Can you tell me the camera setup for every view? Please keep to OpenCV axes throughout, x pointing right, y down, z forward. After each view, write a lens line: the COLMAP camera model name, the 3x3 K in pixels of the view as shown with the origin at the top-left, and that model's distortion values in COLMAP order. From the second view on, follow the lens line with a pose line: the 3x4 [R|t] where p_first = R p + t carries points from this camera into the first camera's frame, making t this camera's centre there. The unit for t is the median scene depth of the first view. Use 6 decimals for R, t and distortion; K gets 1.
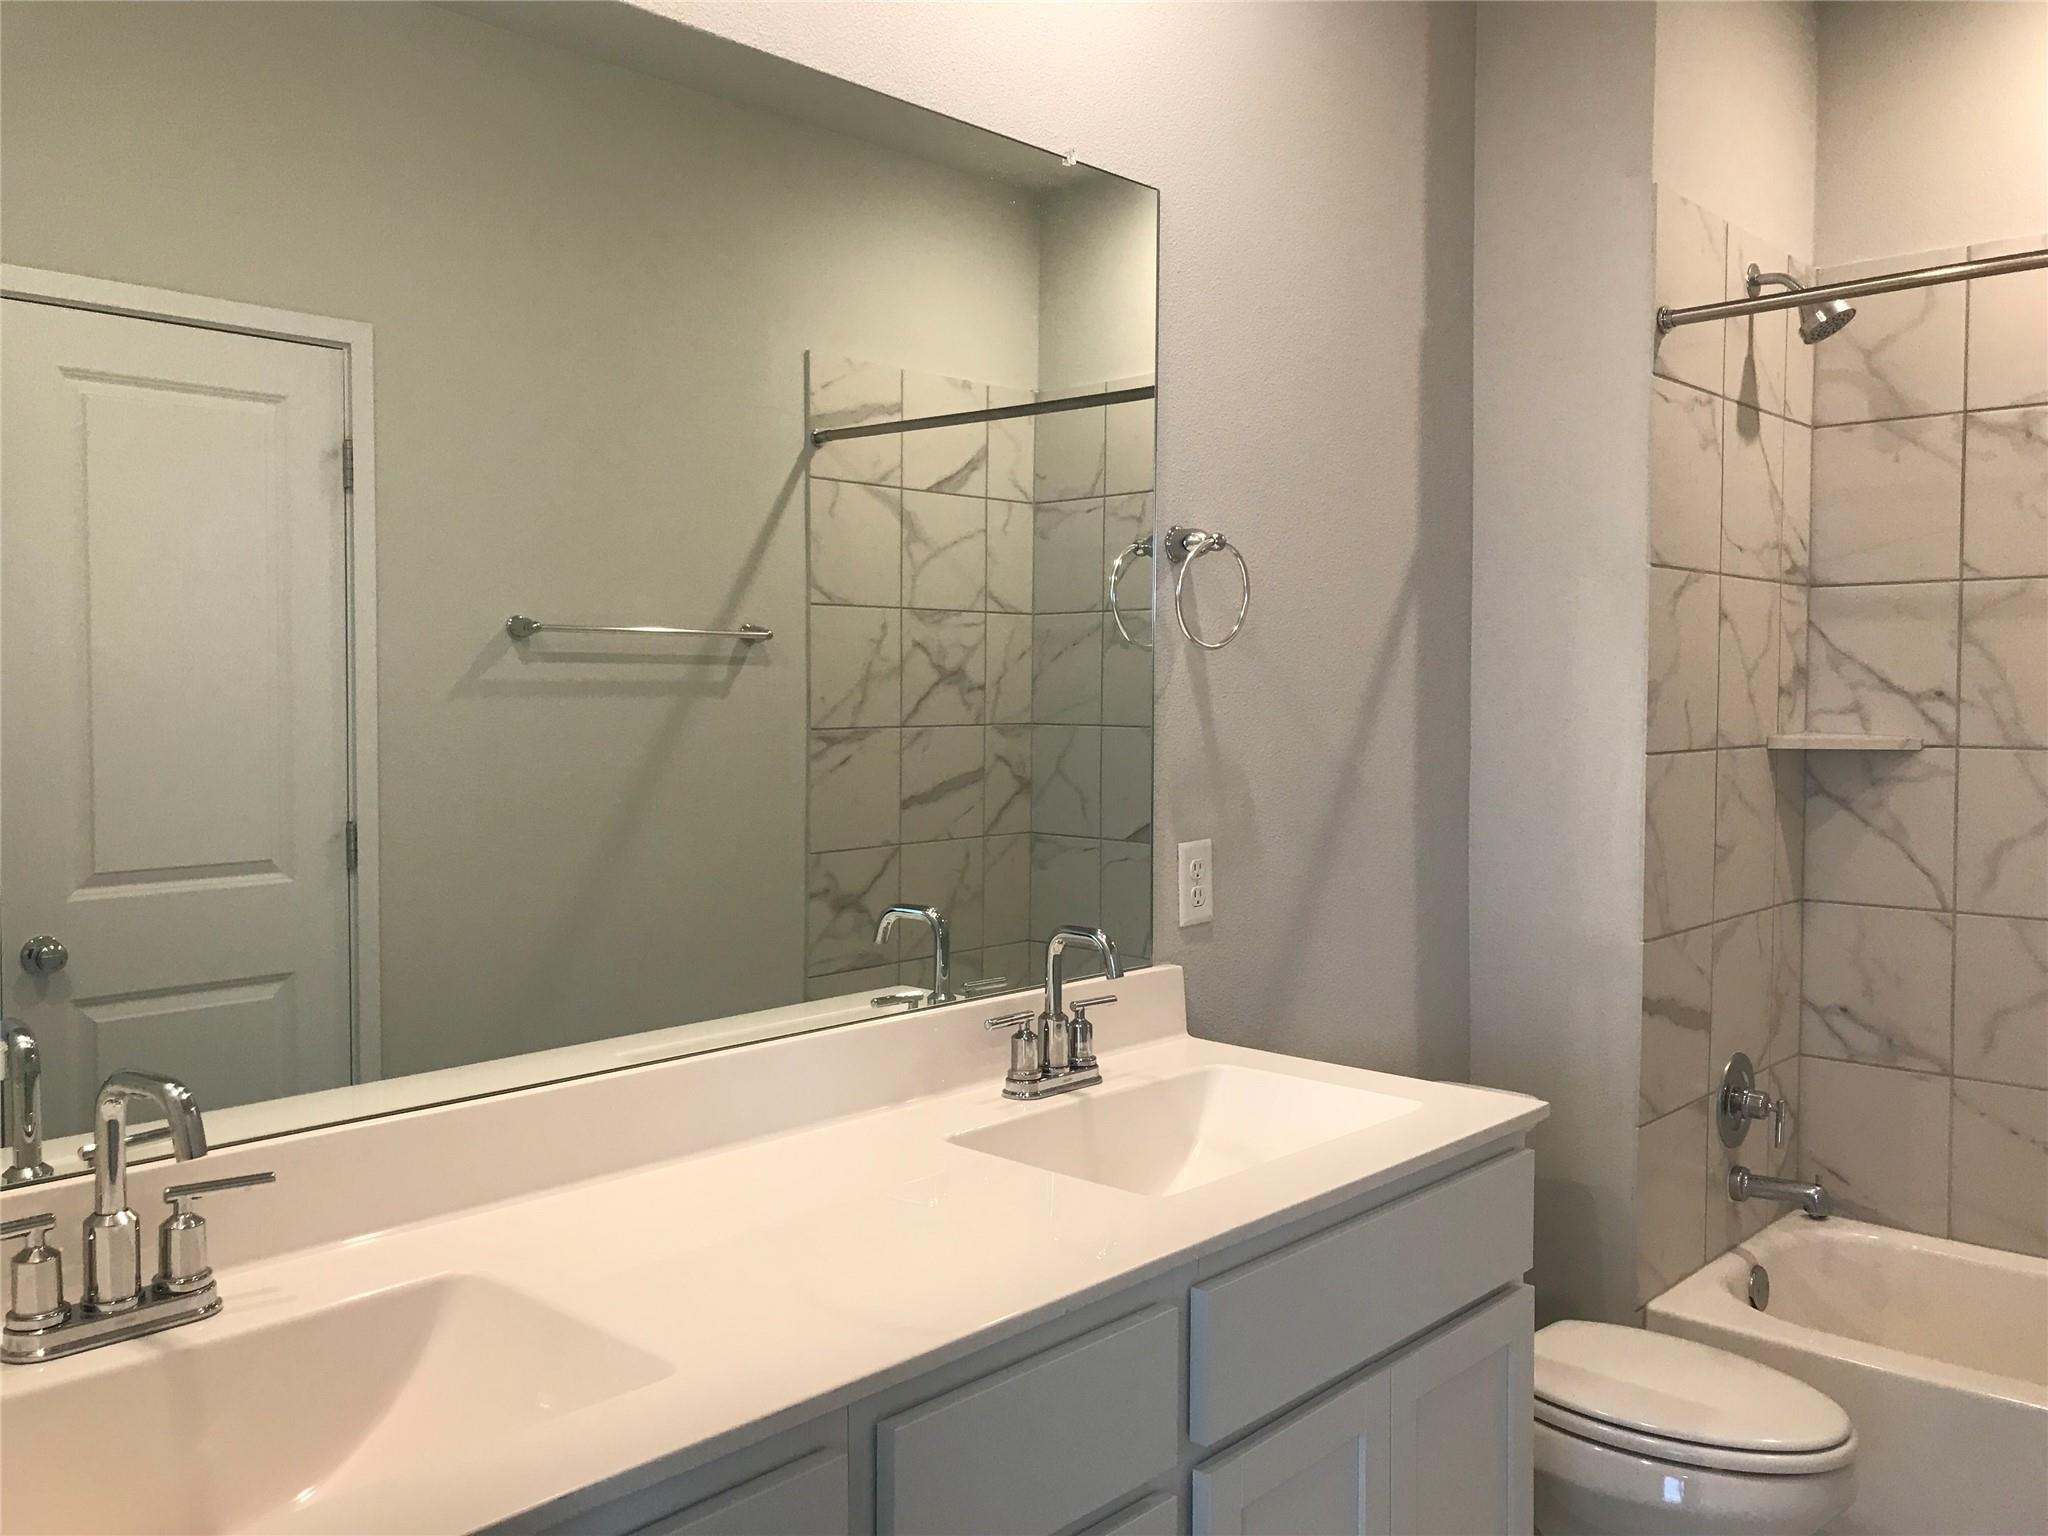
lens RADIAL K [[1672.7, 0, 1017.6], [0, 1672.7, 749.8], [0, 0, 1]] dist [0.050105, -0.066580]
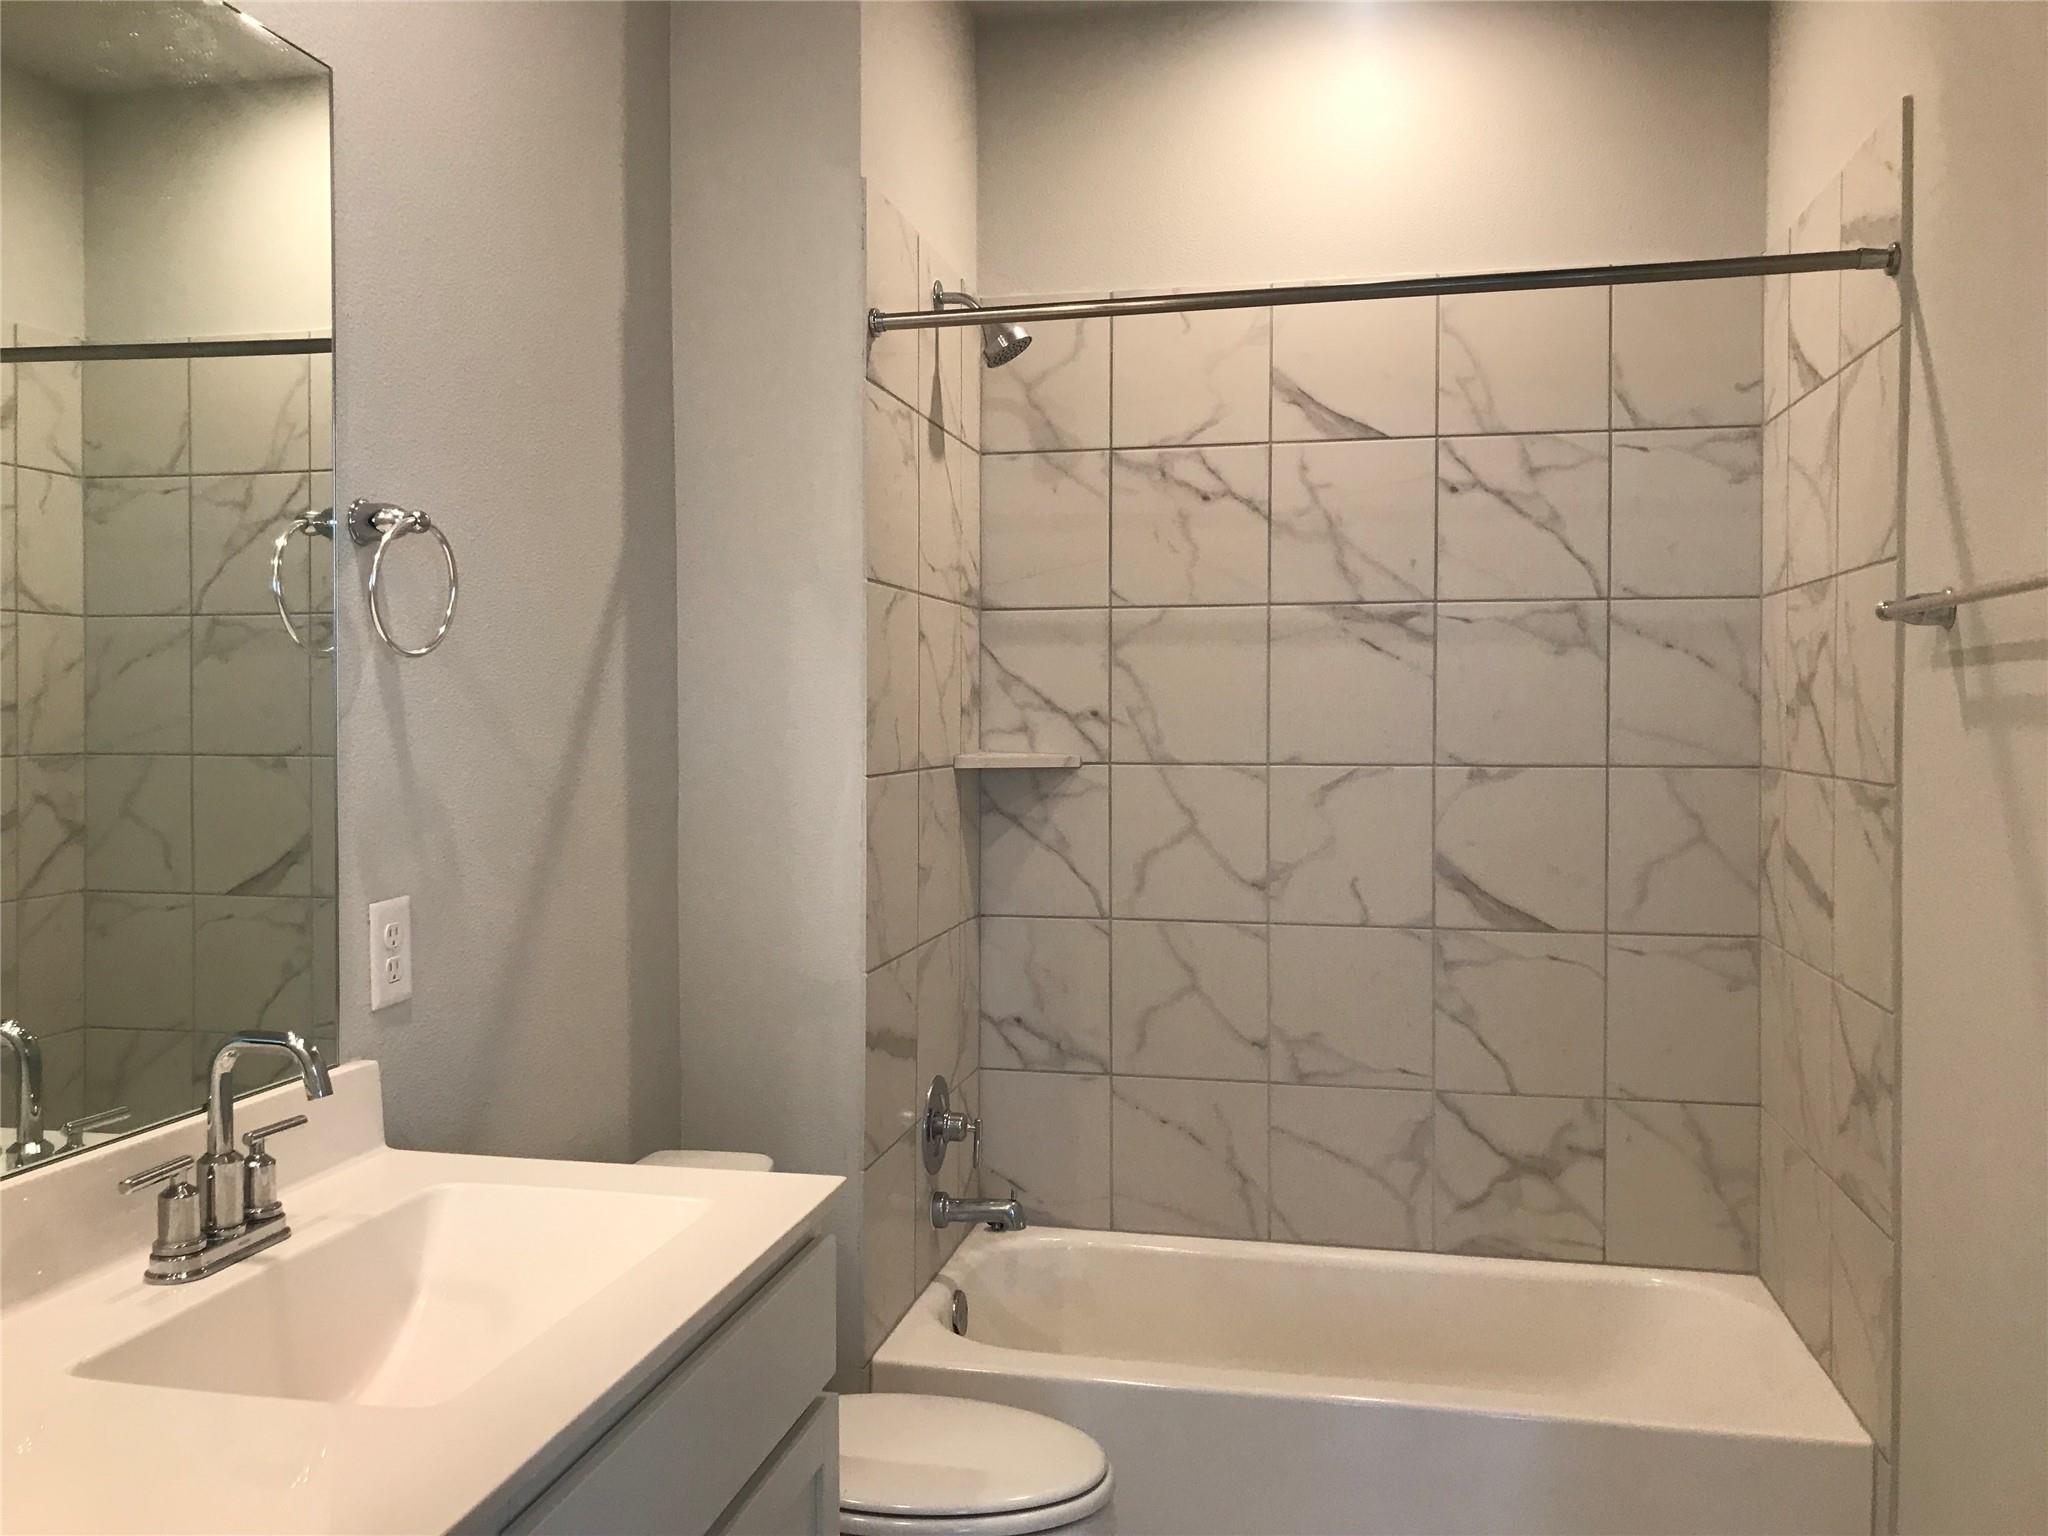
lens RADIAL K [[1672.7, 0, 1008.2], [0, 1672.7, 744.5], [0, 0, 1]] dist [0.050105, -0.066580]
pose [[0.858638, -0.011416, 0.512456, -0.038856], [0.020291, 0.999725, -0.011726, -0.002580], [-0.512181, 0.020466, 0.858633, 0.131539]]
